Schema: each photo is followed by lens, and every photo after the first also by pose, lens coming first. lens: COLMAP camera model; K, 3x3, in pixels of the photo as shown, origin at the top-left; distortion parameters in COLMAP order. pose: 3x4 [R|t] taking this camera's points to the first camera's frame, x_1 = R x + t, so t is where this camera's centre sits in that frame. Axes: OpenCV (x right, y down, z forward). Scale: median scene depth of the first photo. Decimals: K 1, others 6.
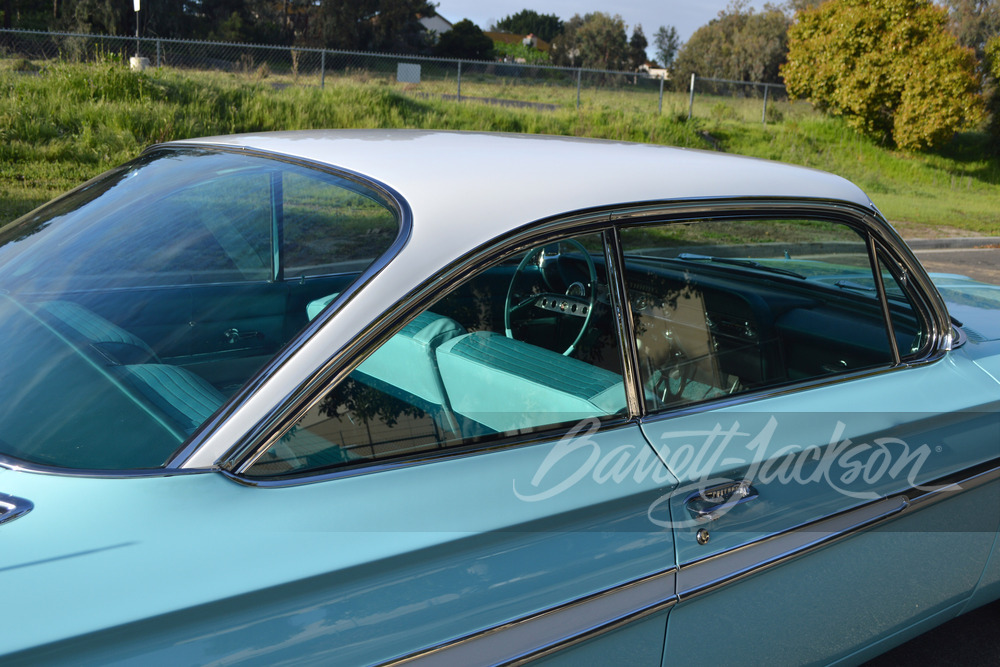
lens RADIAL K [[1066.2, 0, 530.8], [0, 1066.2, 338.1], [0, 0, 1]] dist [-0.060600, 0.000000]
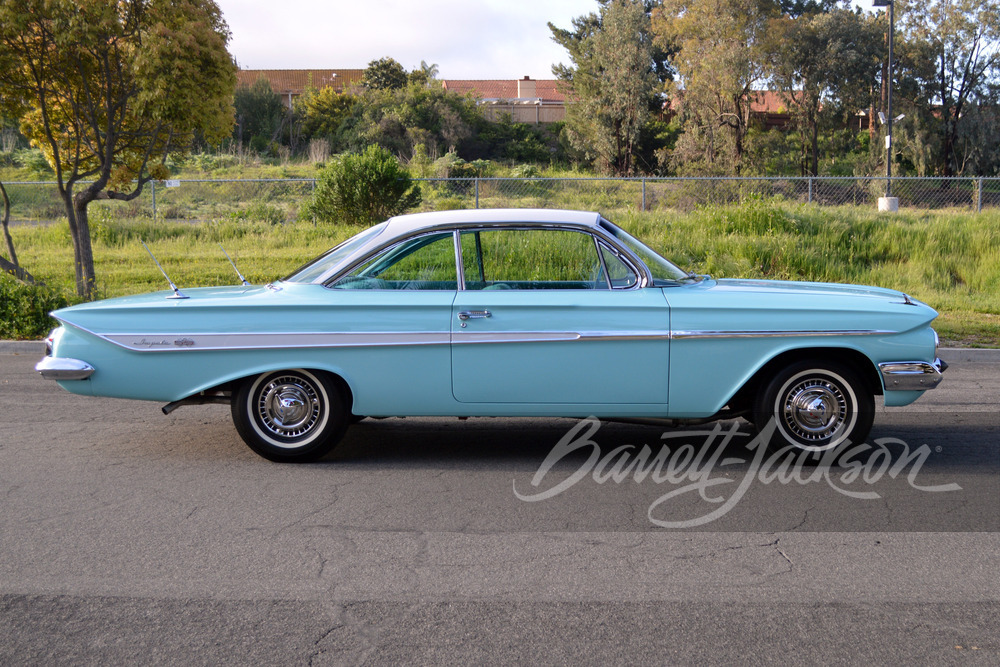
lens RADIAL K [[1328.8, 0, 500.9], [0, 1328.8, 336.9], [0, 0, 1]] dist [-0.123940, 0.000000]
pose [[0.770426, -0.003958, -0.637517, 0.171422], [-0.094952, 0.988115, -0.120883, 0.044367], [0.630419, 0.153665, 0.760894, -0.125445]]
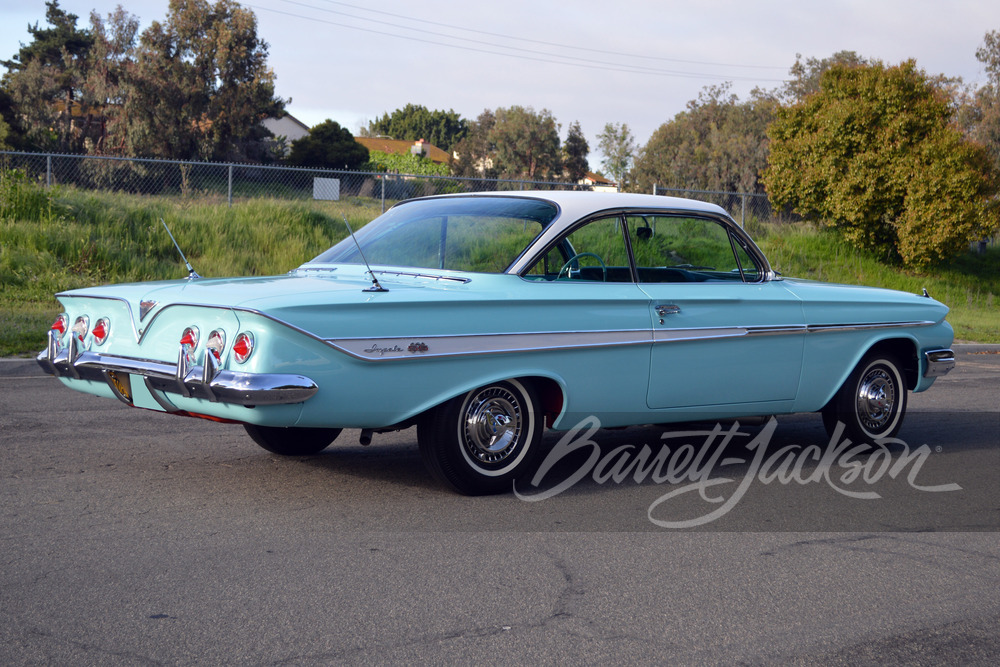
lens RADIAL K [[1583.8, 0, 496.6], [0, 1583.8, 331.9], [0, 0, 1]] dist [0.011861, 0.000000]
pose [[0.998608, -0.026706, 0.045480, -0.029907], [0.033509, 0.987174, -0.156093, 0.054879], [-0.040728, 0.157400, 0.986695, -0.200255]]
